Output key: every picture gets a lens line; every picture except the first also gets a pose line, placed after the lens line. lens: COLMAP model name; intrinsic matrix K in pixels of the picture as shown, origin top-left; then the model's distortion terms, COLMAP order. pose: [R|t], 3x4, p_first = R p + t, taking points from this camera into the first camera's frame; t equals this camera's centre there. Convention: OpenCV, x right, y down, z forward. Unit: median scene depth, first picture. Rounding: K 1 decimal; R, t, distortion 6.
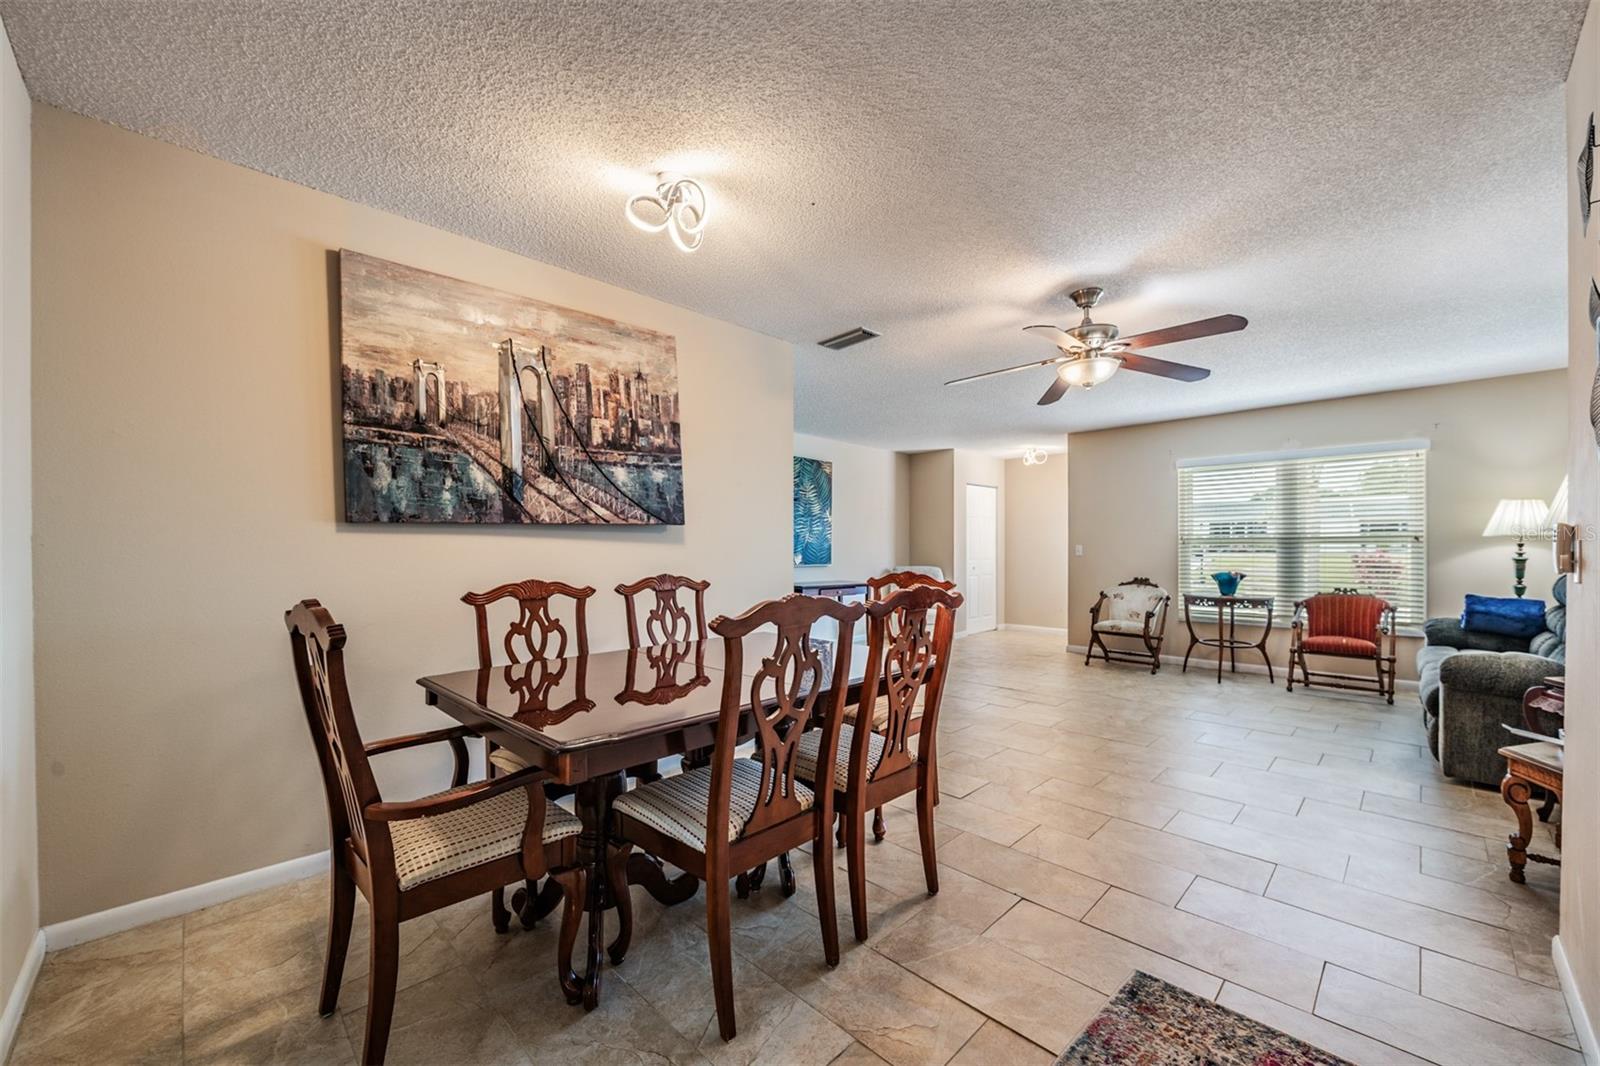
lens RADIAL K [[636.8, 0, 839.6], [0, 636.8, 558.8], [0, 0, 1]] dist [-0.009044, -0.003455]
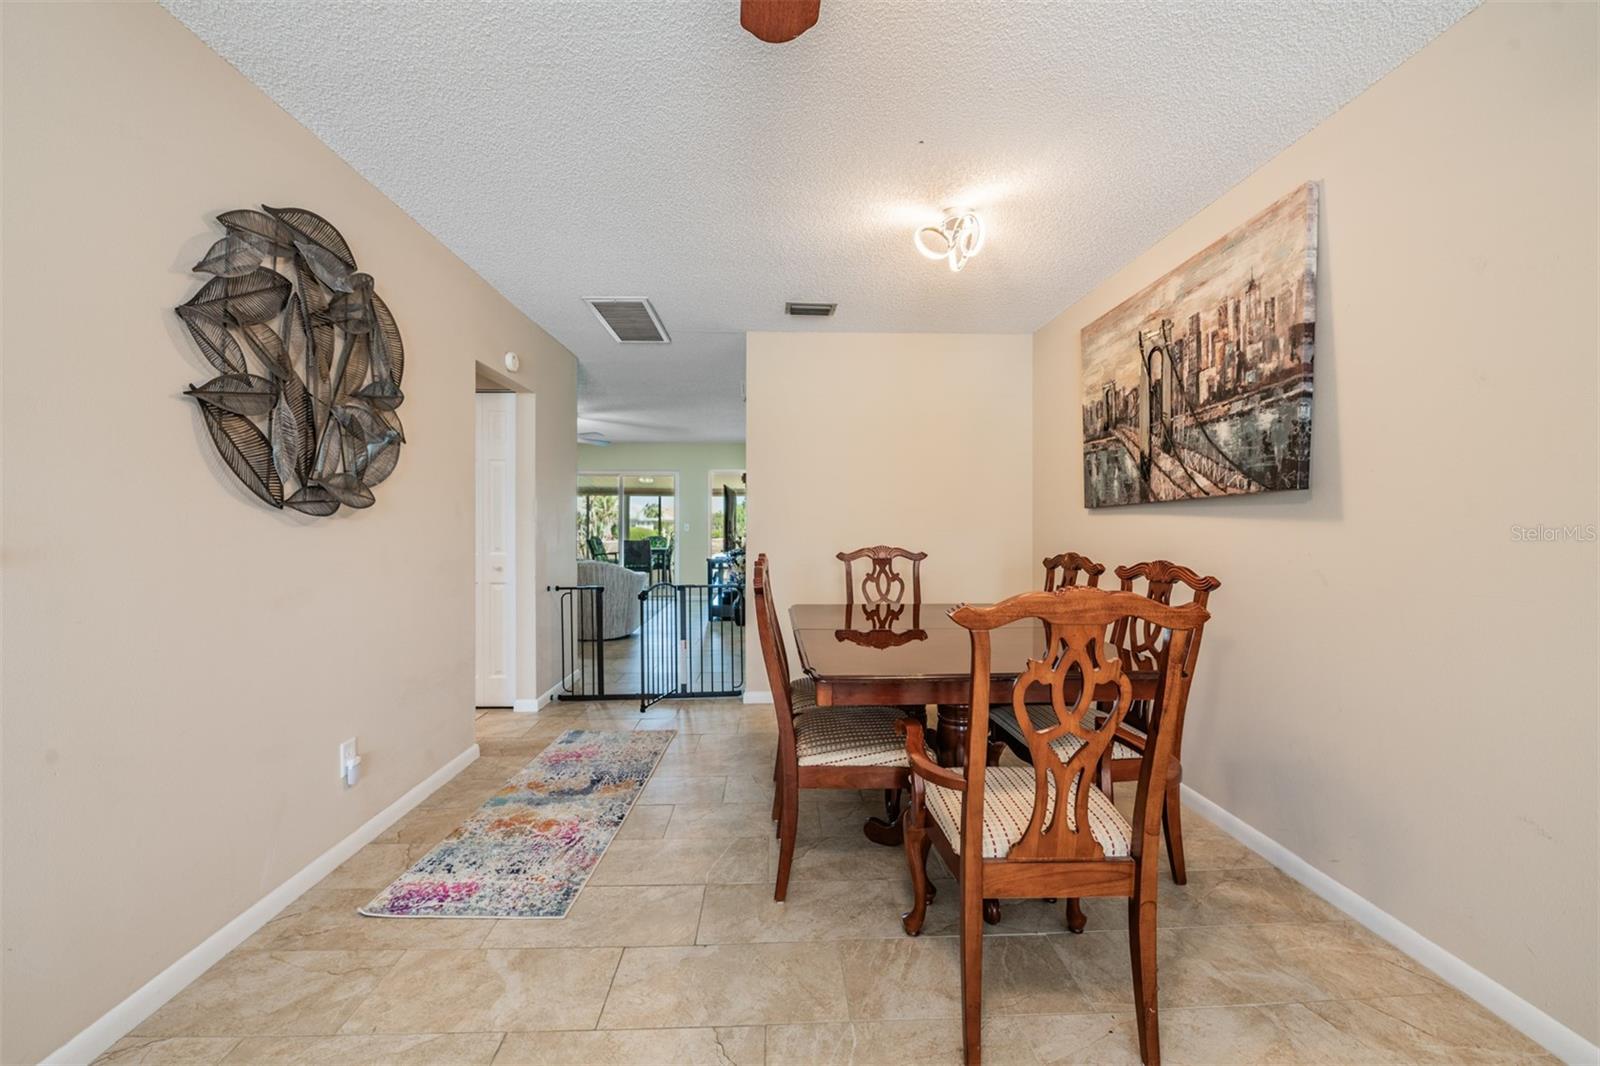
lens RADIAL K [[636.8, 0, 804.3], [0, 636.8, 521.3], [0, 0, 1]] dist [-0.009044, -0.003455]
pose [[-0.703804, 0.000831, -0.710394, 0.550150], [-0.009152, 0.999906, 0.010237, -0.026459], [0.710335, 0.013707, -0.703730, 1.163602]]
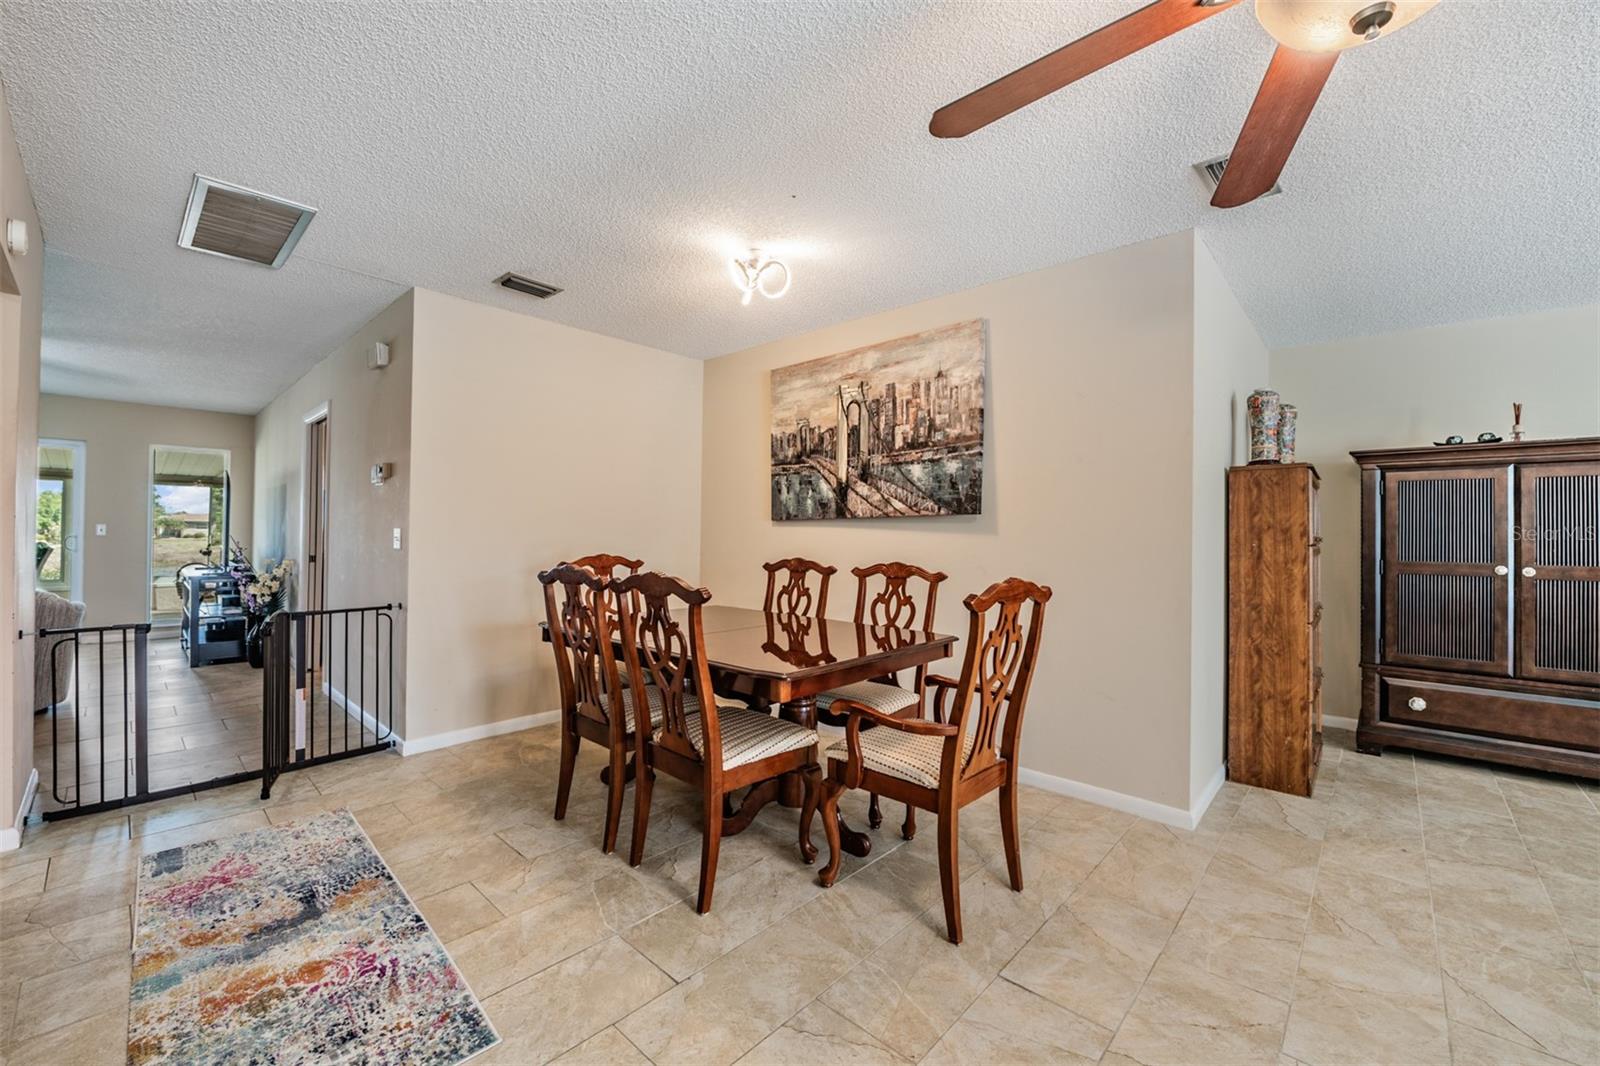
lens RADIAL K [[636.8, 0, 802.7], [0, 636.8, 532.8], [0, 0, 1]] dist [-0.009044, -0.003455]
pose [[0.007321, 0.001765, -0.999972, 0.746882], [-0.030160, 0.999544, 0.001544, -0.020733], [0.999518, 0.030148, 0.007371, 0.785907]]
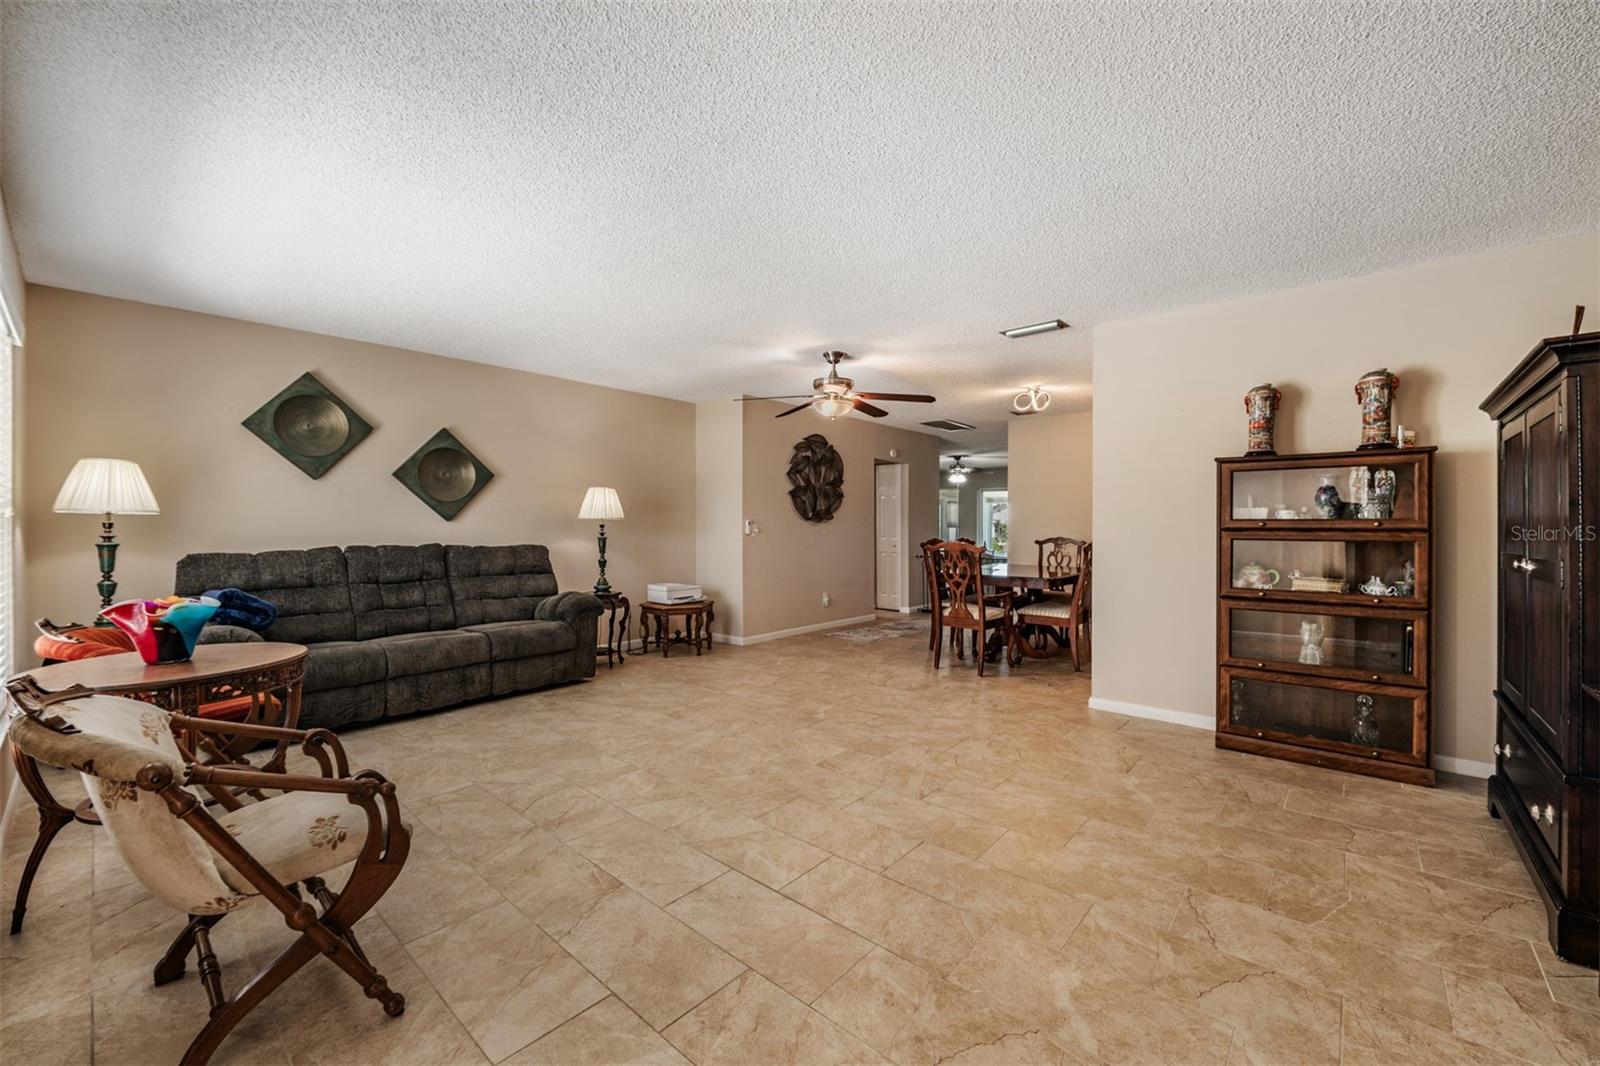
lens RADIAL K [[636.8, 0, 783.0], [0, 636.8, 523.0], [0, 0, 1]] dist [-0.009044, -0.003455]
pose [[-0.999994, 0.002769, -0.001968, 0.564730], [0.002743, 0.999912, 0.013015, -0.048961], [0.002003, 0.013010, -0.999913, 2.608148]]
